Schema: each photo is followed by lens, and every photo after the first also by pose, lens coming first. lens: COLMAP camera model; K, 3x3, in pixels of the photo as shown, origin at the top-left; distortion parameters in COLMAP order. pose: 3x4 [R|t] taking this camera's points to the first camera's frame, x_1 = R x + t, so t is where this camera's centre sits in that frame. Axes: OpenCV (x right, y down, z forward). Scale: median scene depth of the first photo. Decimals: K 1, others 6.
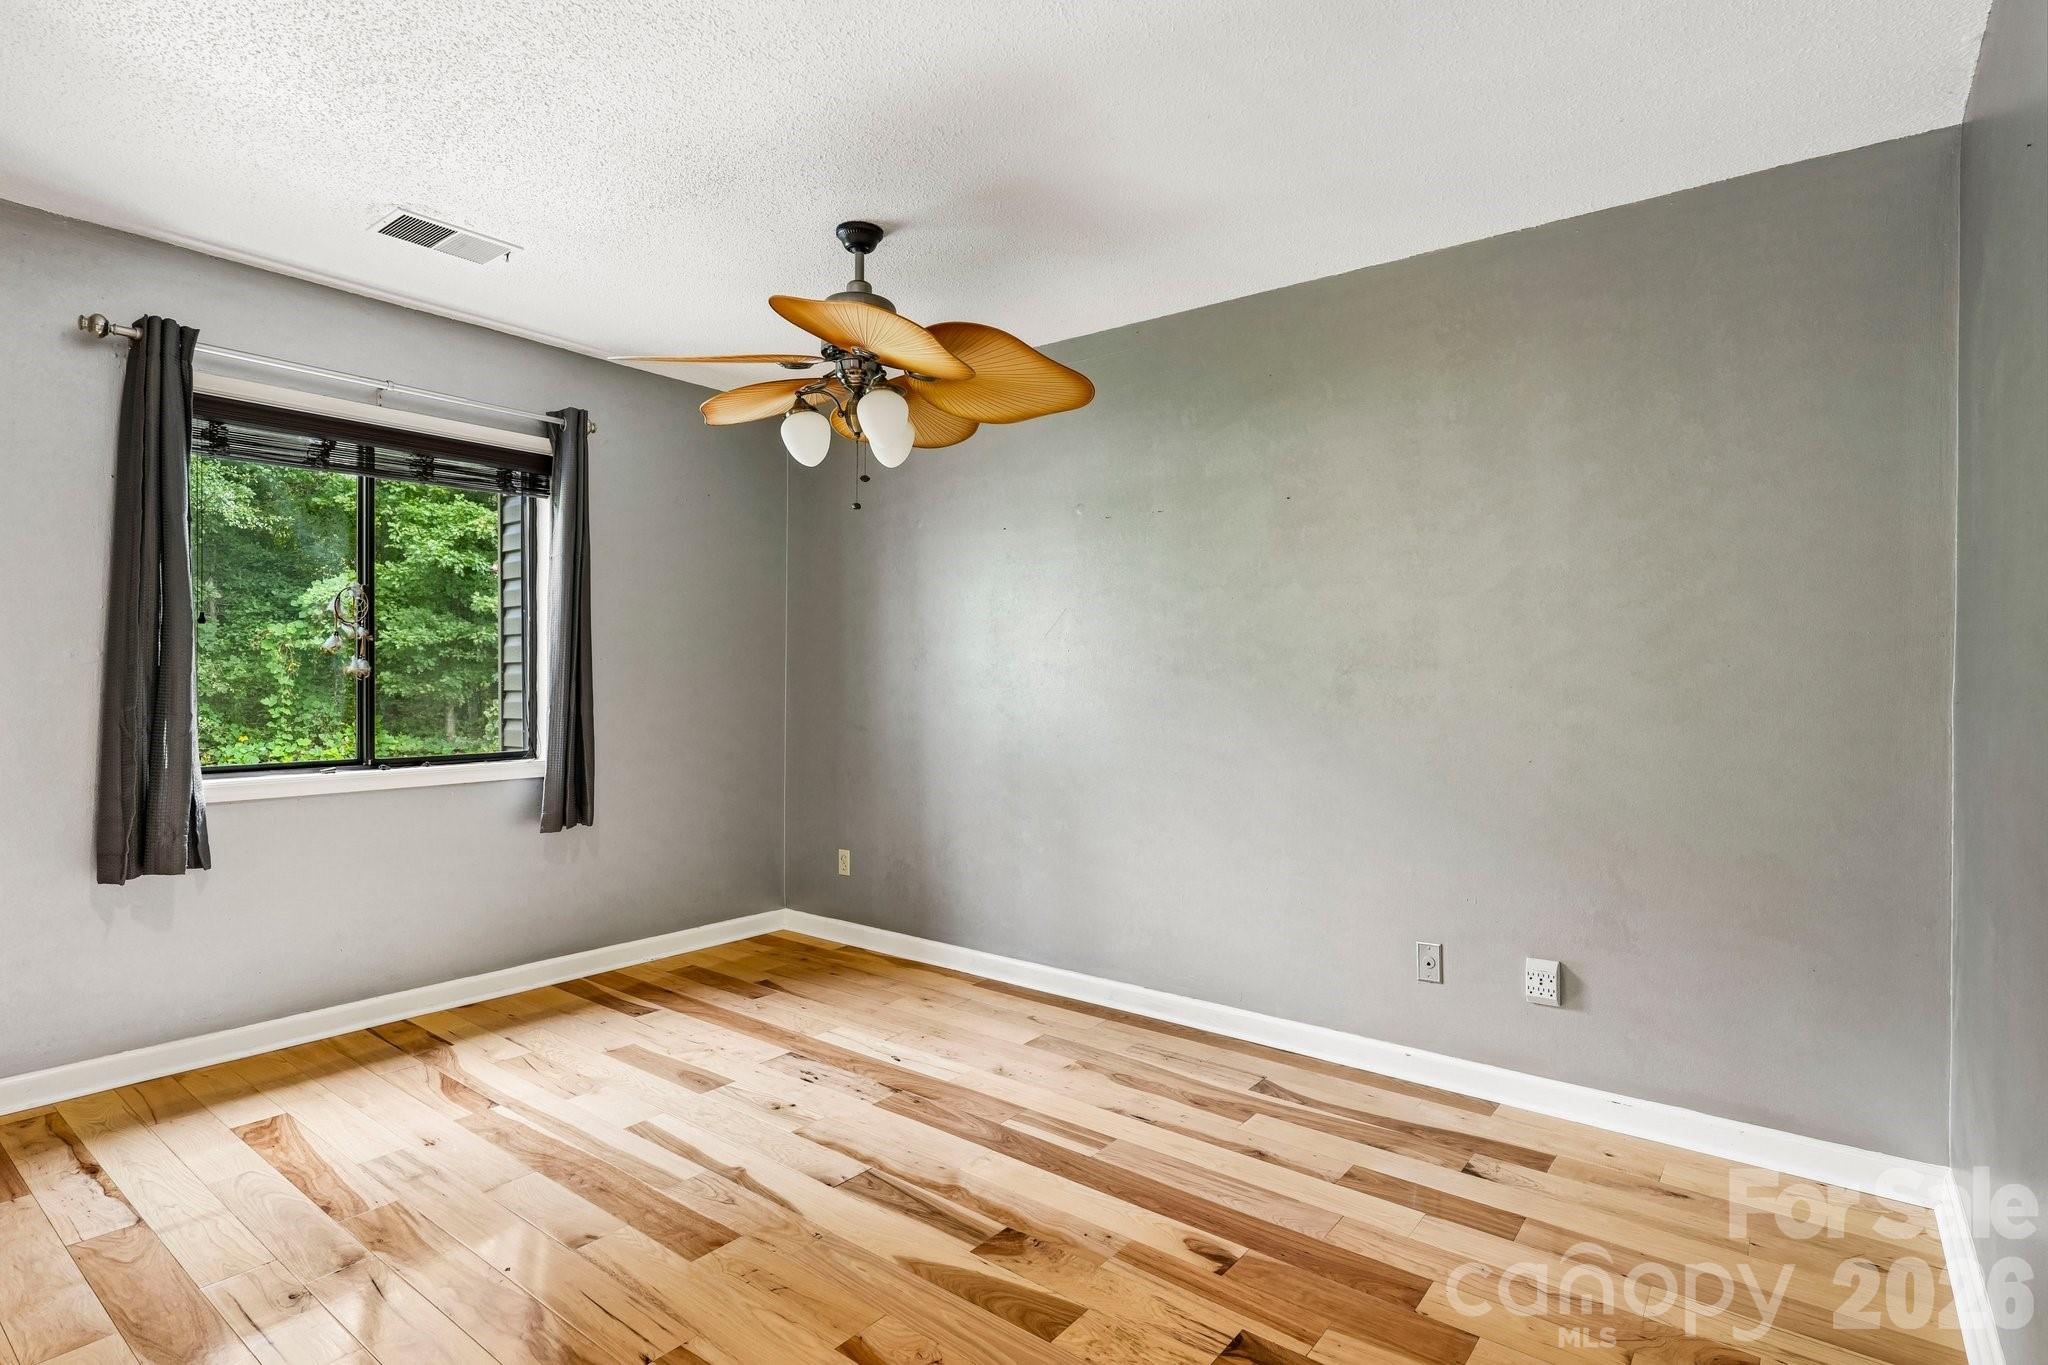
lens RADIAL K [[1029.6, 0, 1026.9], [0, 1029.6, 682.0], [0, 0, 1]] dist [0.000515, 0.000113]
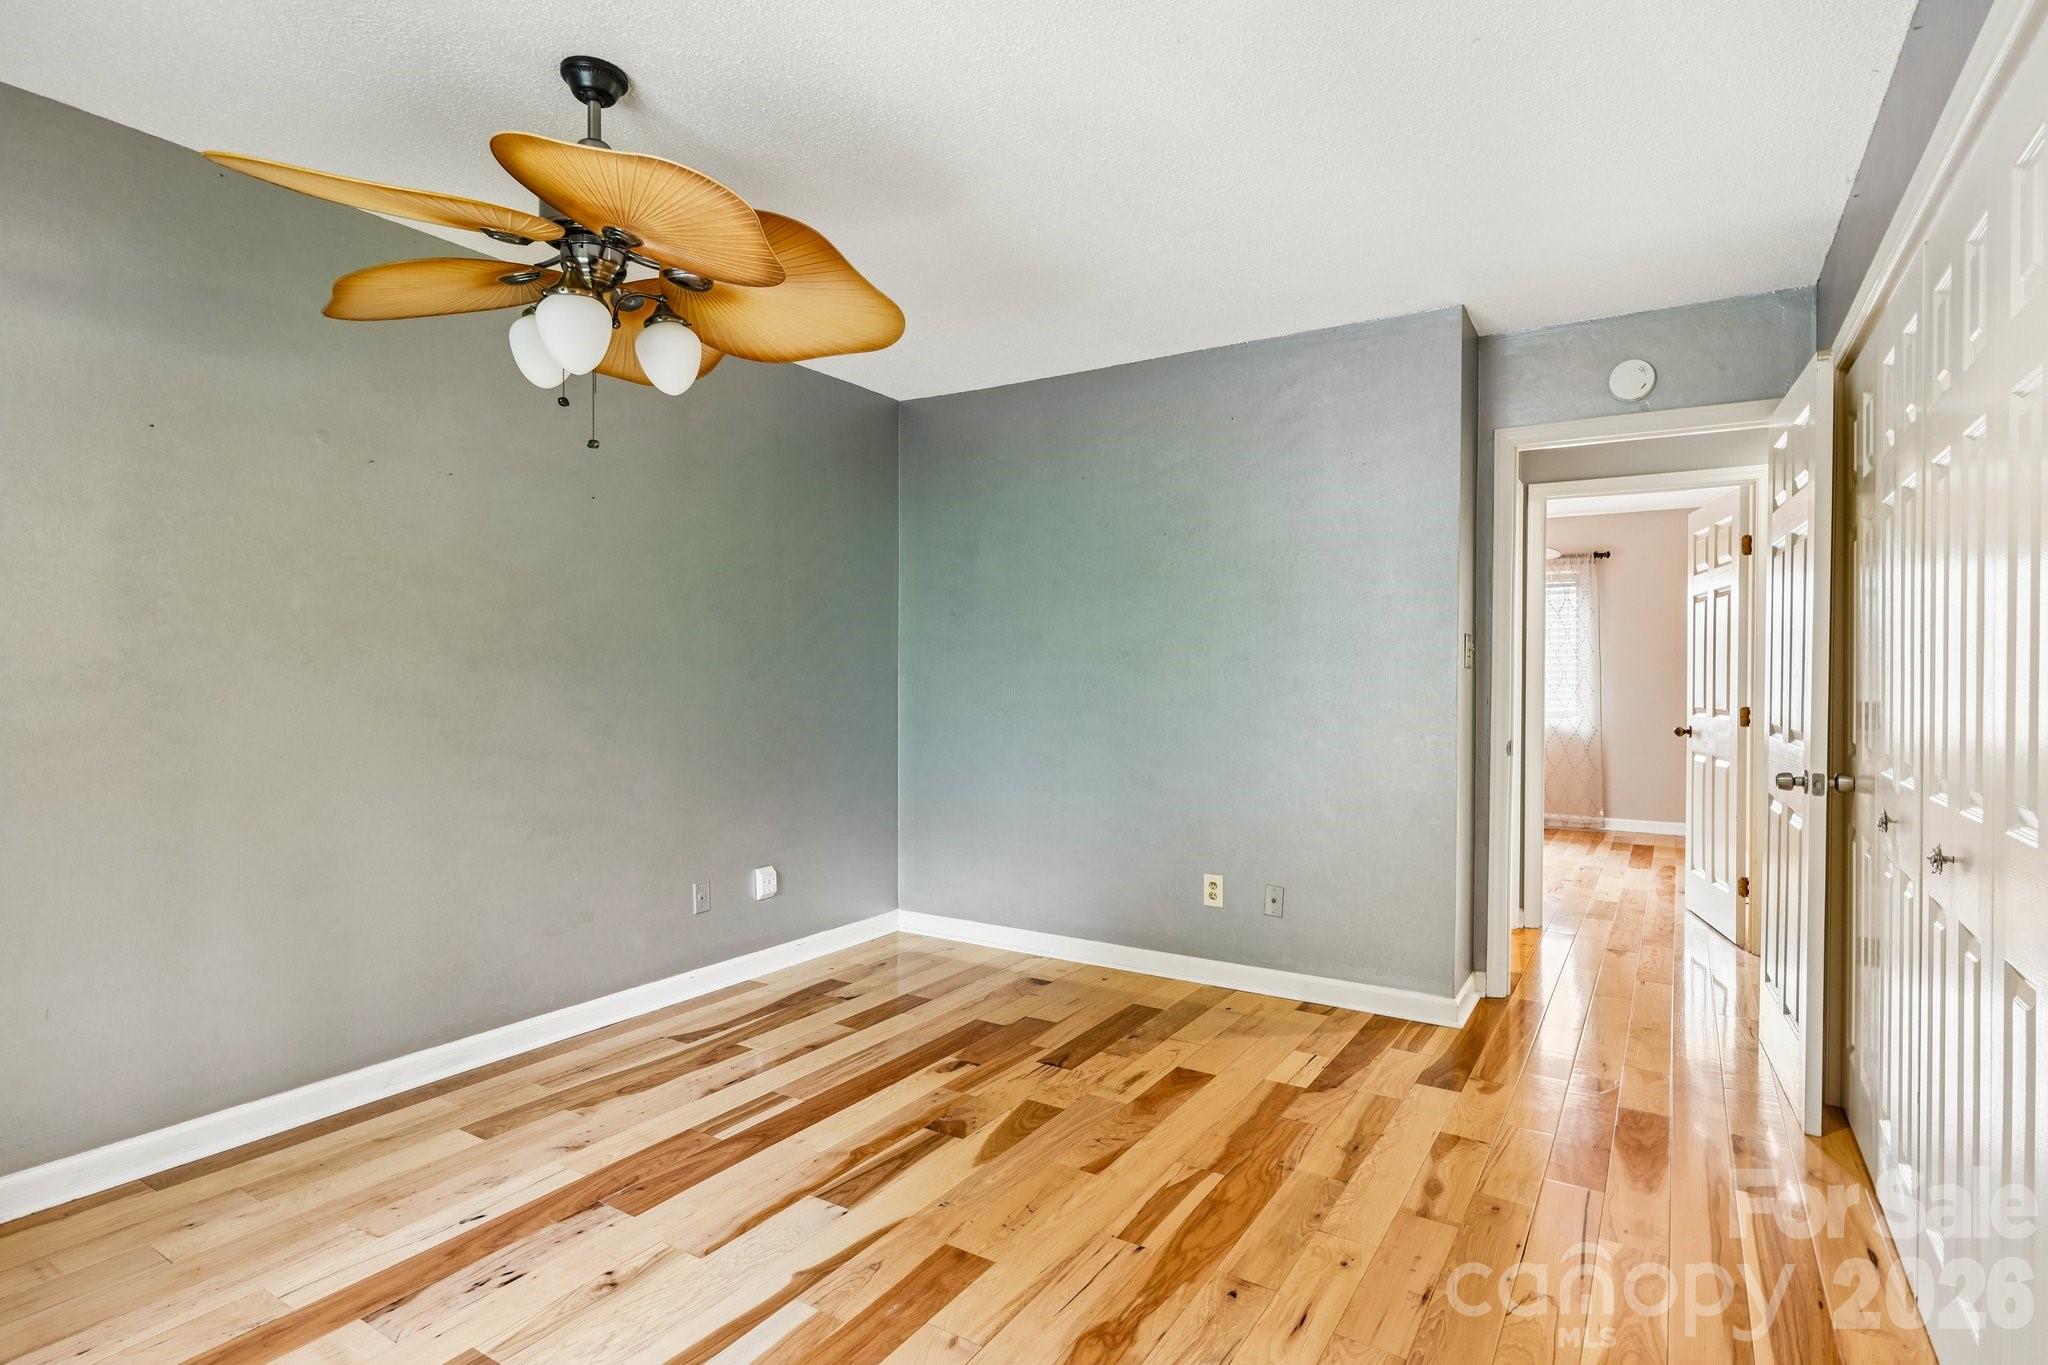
lens RADIAL K [[1029.6, 0, 1026.9], [0, 1029.6, 682.0], [0, 0, 1]] dist [0.000515, 0.000113]
pose [[-0.095450, -0.015558, 0.995313, -0.944889], [0.000552, 0.999877, 0.015682, -0.010232], [-0.995434, 0.002046, -0.095430, 0.765794]]
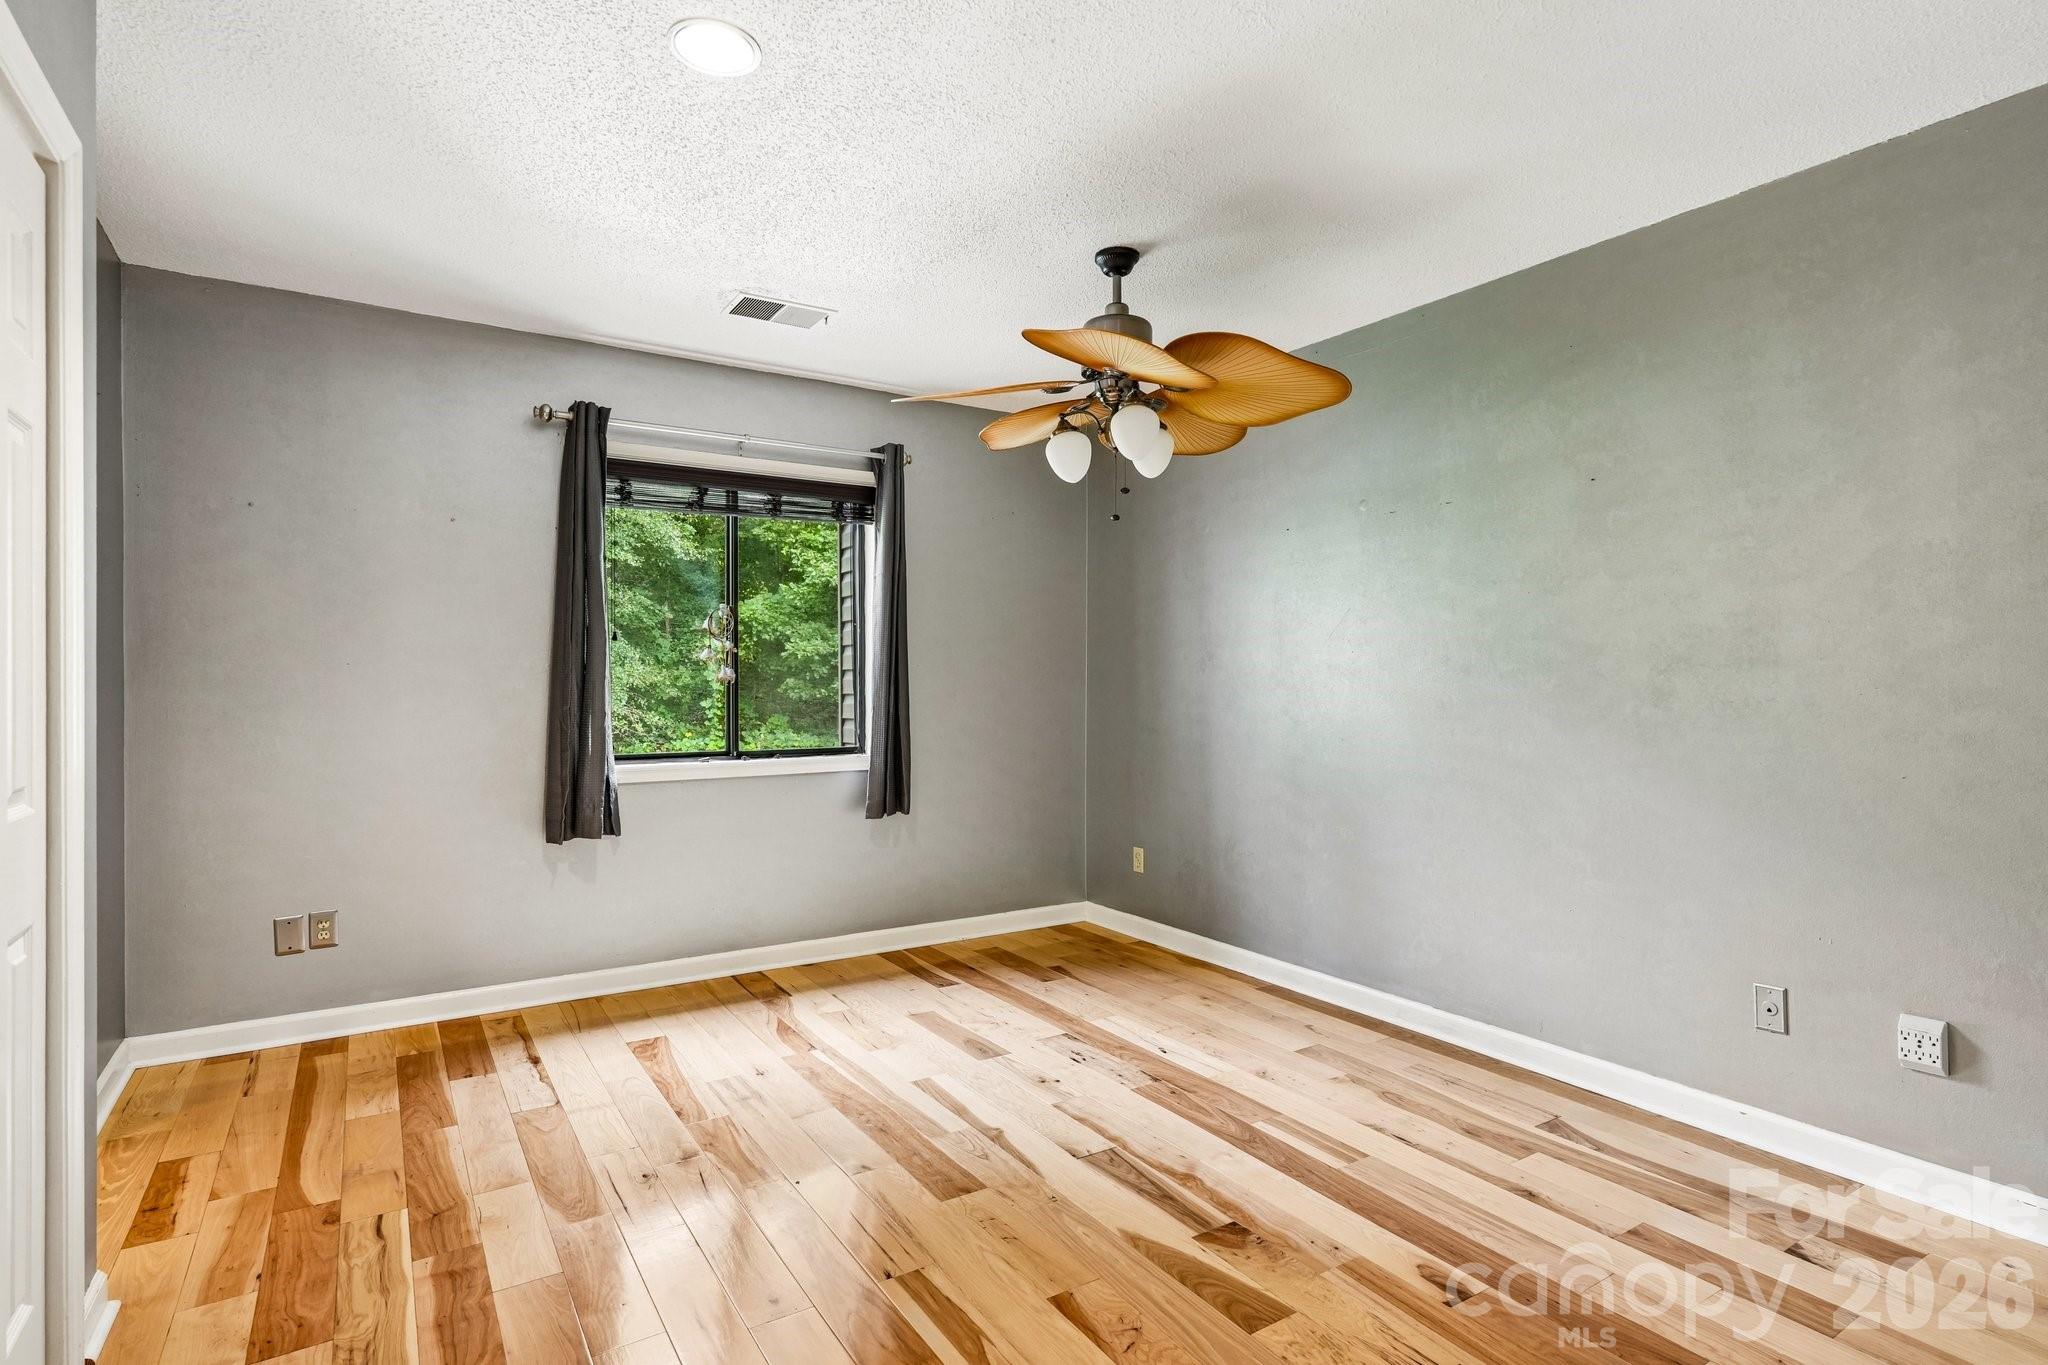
lens RADIAL K [[1029.6, 0, 1026.9], [0, 1029.6, 682.0], [0, 0, 1]] dist [0.000515, 0.000113]
pose [[0.942841, -0.004880, -0.333207, 0.099628], [0.003627, 0.999984, -0.004381, 0.001276], [0.333223, 0.002922, 0.942843, -0.020127]]
